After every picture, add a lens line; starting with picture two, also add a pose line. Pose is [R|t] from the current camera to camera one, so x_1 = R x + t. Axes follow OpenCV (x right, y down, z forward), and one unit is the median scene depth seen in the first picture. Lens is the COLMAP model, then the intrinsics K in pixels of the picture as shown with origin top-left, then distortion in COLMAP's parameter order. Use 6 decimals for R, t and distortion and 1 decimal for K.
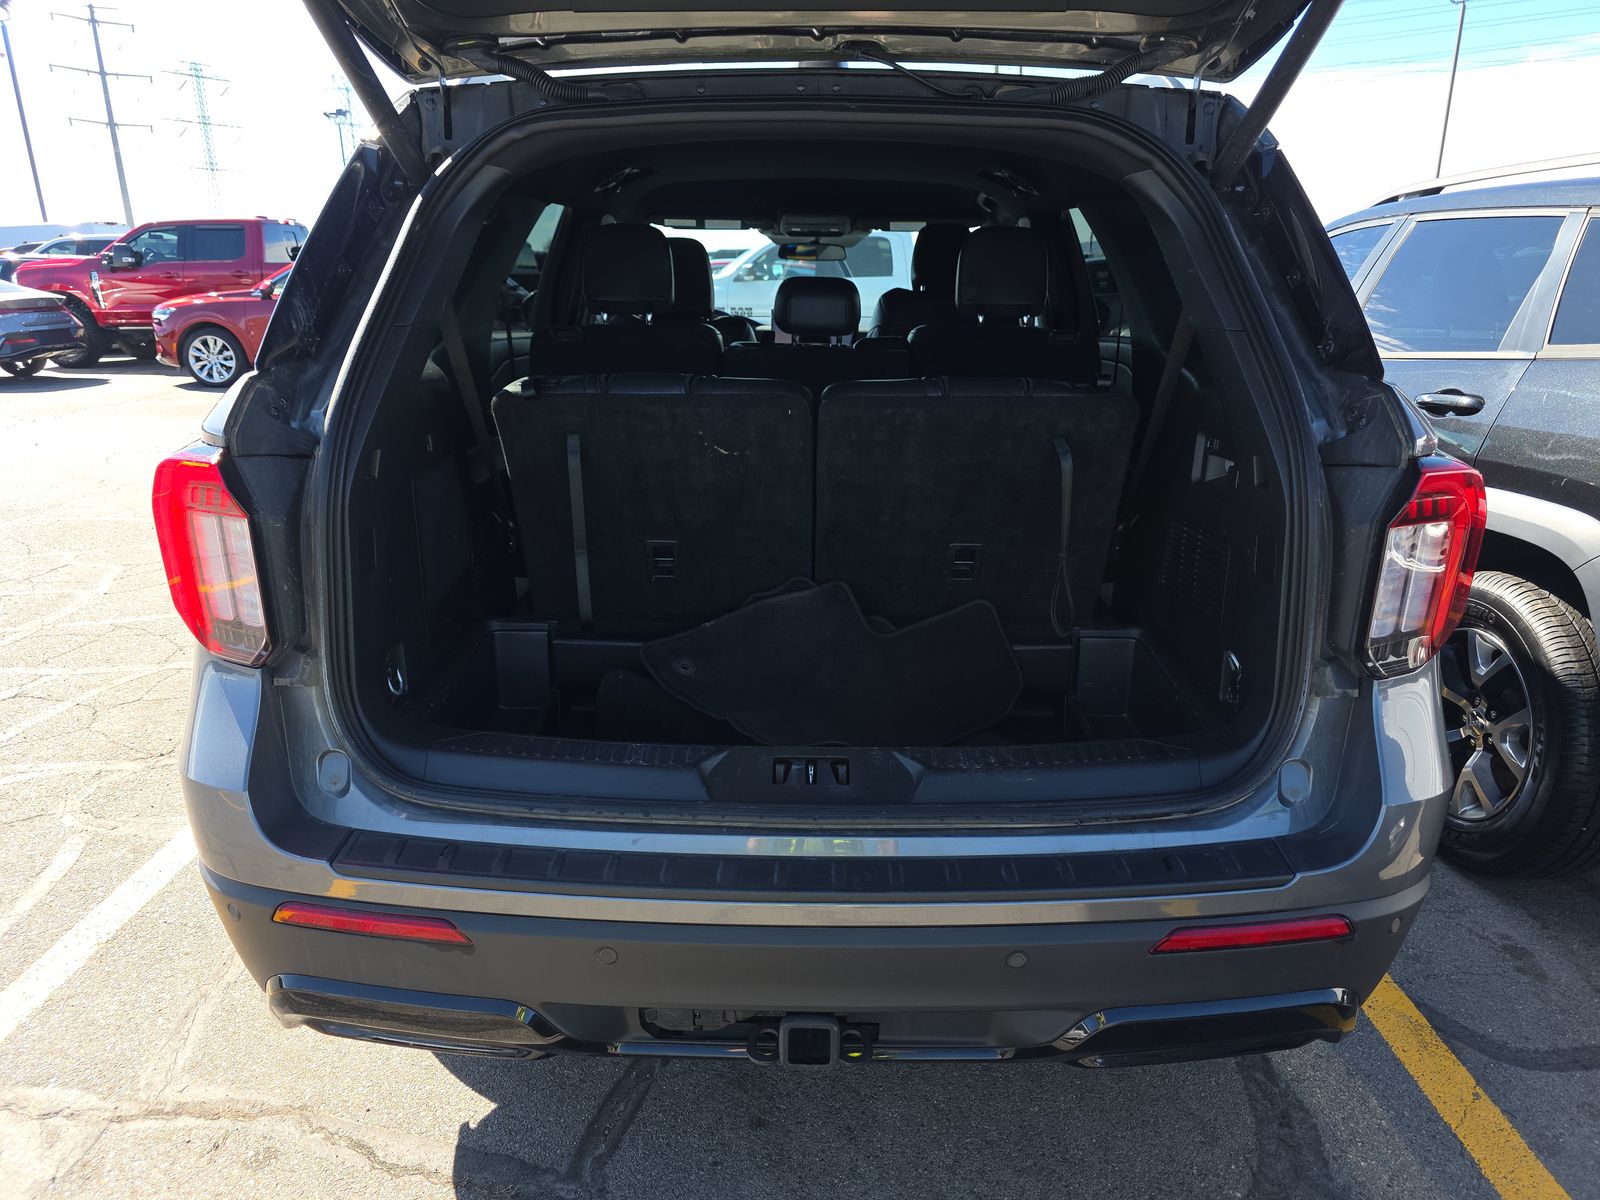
lens RADIAL K [[1059.4, 0, 800.0], [0, 1059.4, 600.0], [0, 0, 1]] dist [0.057366, -0.061637]
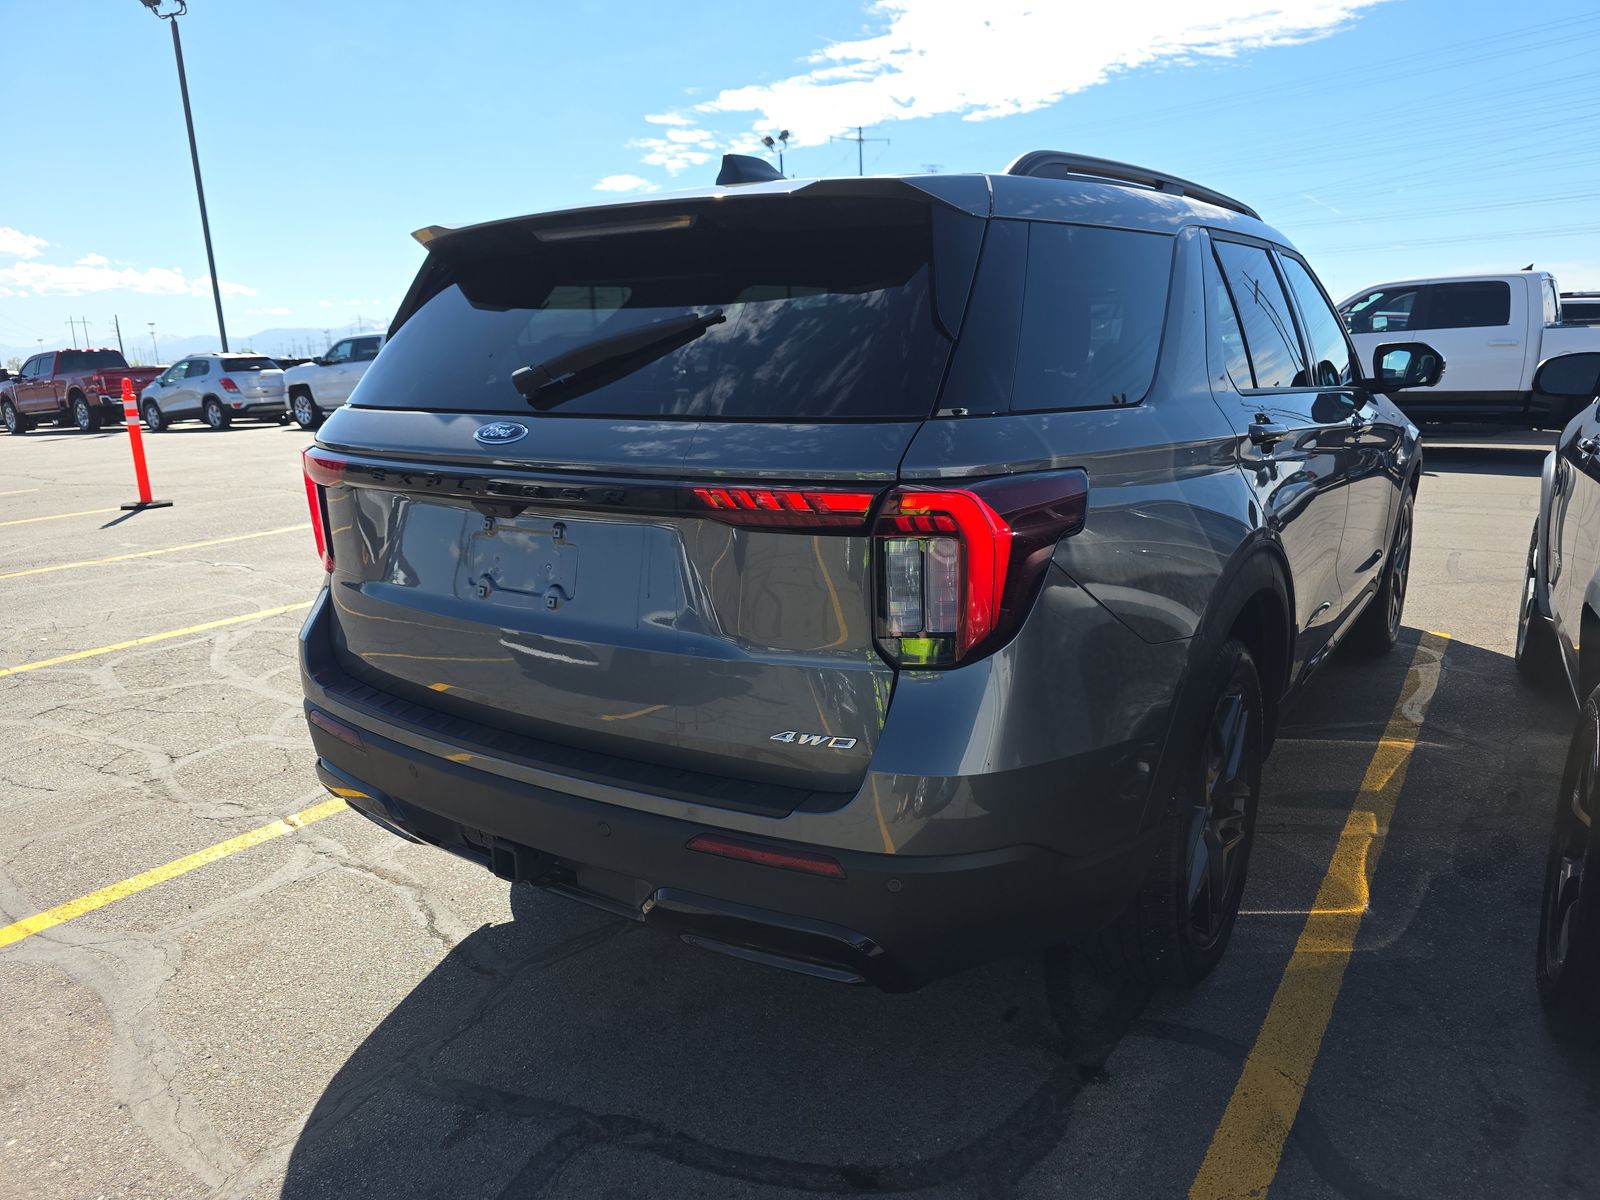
lens RADIAL K [[1059.4, 0, 800.0], [0, 1059.4, 600.0], [0, 0, 1]] dist [0.057366, -0.061637]
pose [[0.826561, 0.091672, -0.555332, 0.839606], [-0.120013, 0.992663, -0.014764, 0.013800], [0.549904, 0.078850, 0.831497, -0.031436]]
